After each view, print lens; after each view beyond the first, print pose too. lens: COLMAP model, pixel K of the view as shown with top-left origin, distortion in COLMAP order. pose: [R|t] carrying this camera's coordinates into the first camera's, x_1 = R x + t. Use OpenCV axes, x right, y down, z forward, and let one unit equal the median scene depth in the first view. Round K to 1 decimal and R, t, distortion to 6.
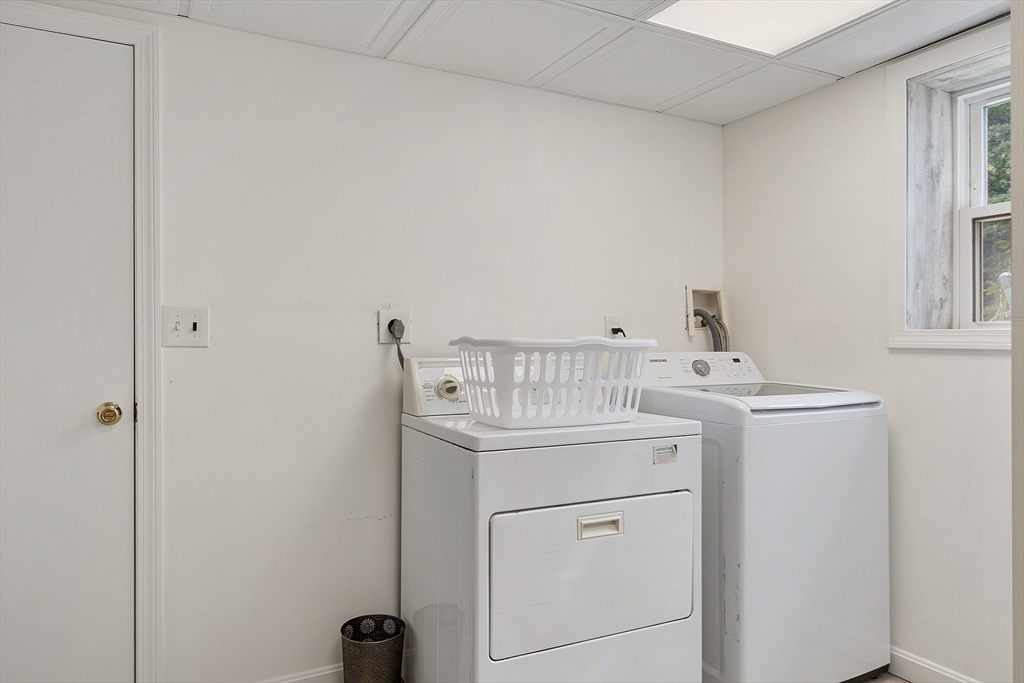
lens RADIAL K [[696.0, 0, 491.4], [0, 696.0, 341.4], [0, 0, 1]] dist [0.004326, 0.003147]
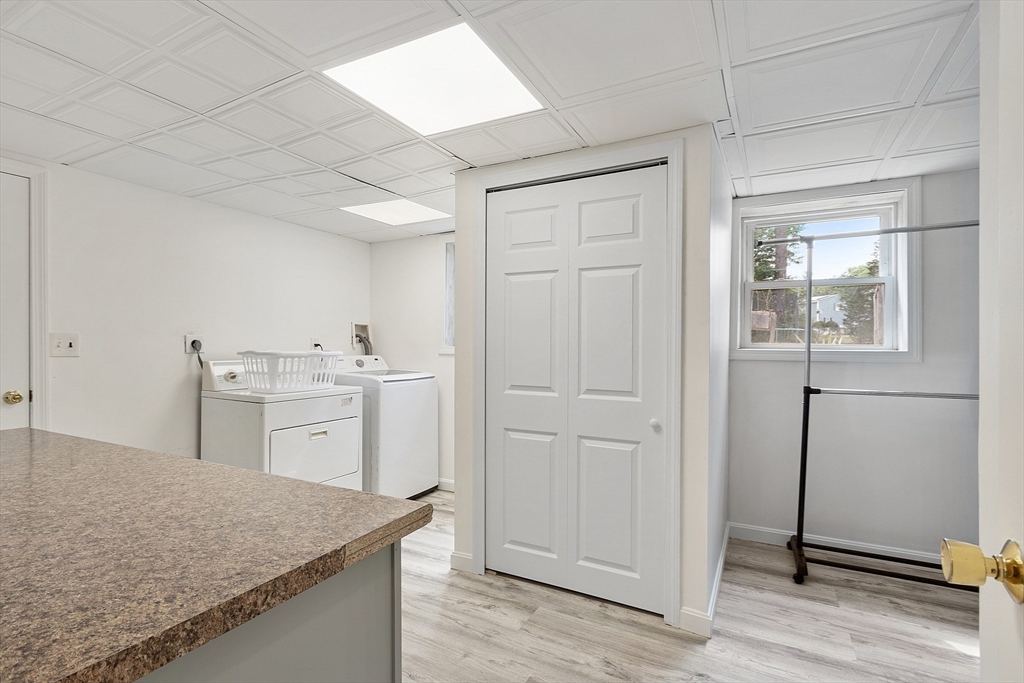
lens RADIAL K [[482.6, 0, 510.5], [0, 482.6, 345.4], [0, 0, 1]] dist [0.003533, 0.000672]
pose [[0.813957, 0.004913, 0.580905, -0.210649], [-0.008551, 0.999957, 0.003524, -0.029654], [-0.580862, -0.007835, 0.813964, -0.538516]]
